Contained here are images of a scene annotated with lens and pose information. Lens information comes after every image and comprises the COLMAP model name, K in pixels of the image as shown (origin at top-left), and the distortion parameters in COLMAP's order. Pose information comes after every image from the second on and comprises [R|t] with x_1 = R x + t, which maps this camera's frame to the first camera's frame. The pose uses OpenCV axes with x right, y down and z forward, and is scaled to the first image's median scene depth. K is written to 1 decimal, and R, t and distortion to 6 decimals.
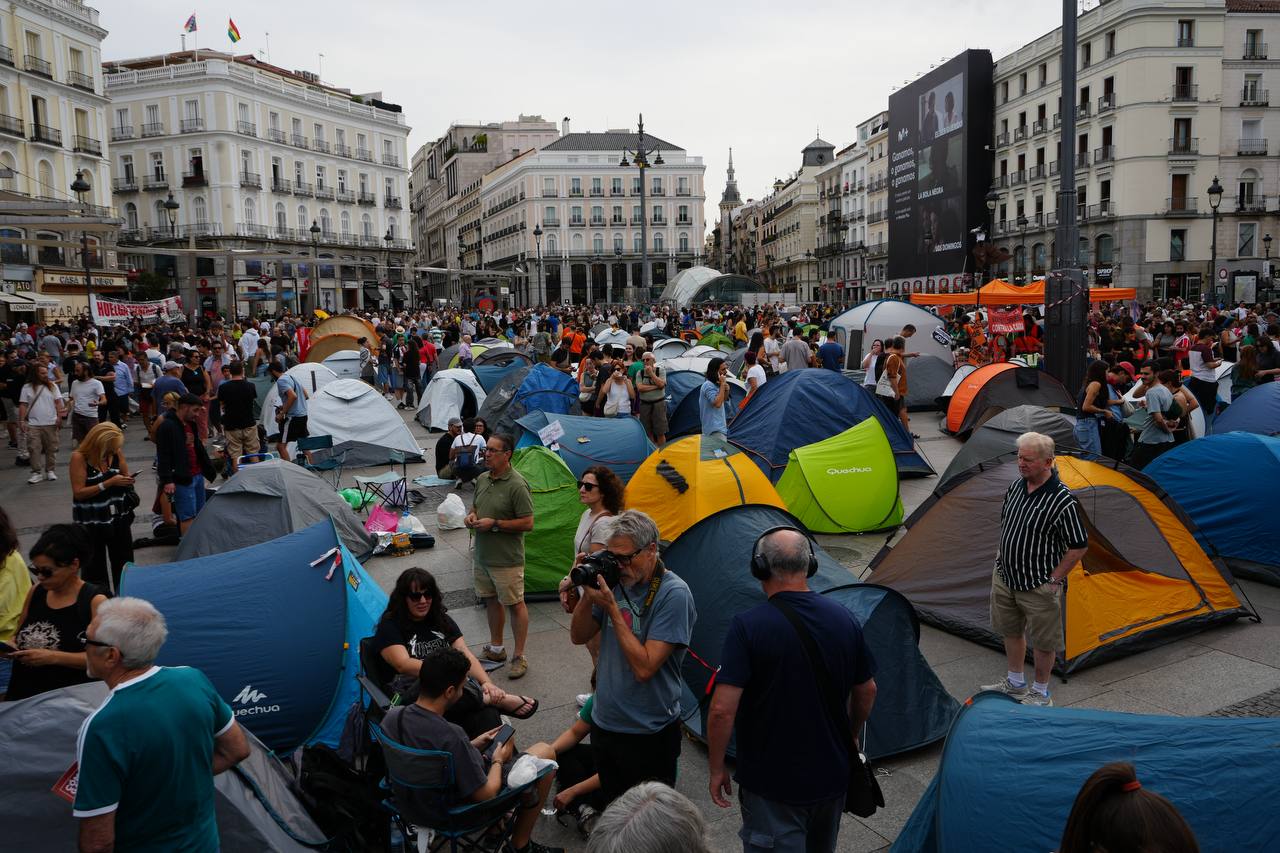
lens RADIAL K [[1032.2, 0, 639.3], [0, 1032.2, 420.6], [0, 0, 1]] dist [-0.004499, 0.016455]
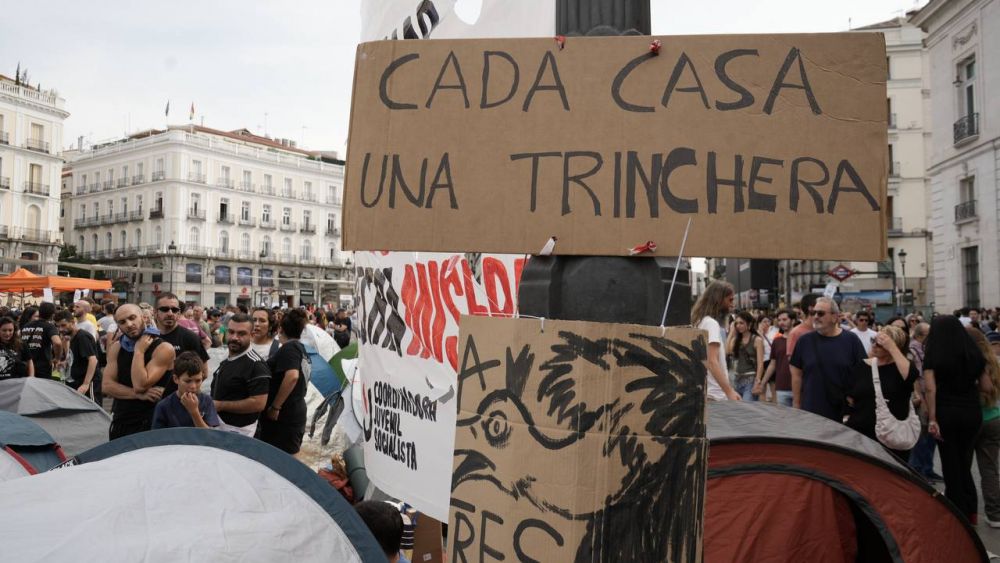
lens RADIAL K [[805.9, 0, 494.4], [0, 805.9, 271.3], [0, 0, 1]] dist [0.009499, 0.005031]
pose [[0.959607, 0.009867, -0.281172, 0.293442], [-0.057738, 0.985020, -0.162487, -0.006063], [0.275357, 0.172159, 0.945801, 0.101961]]
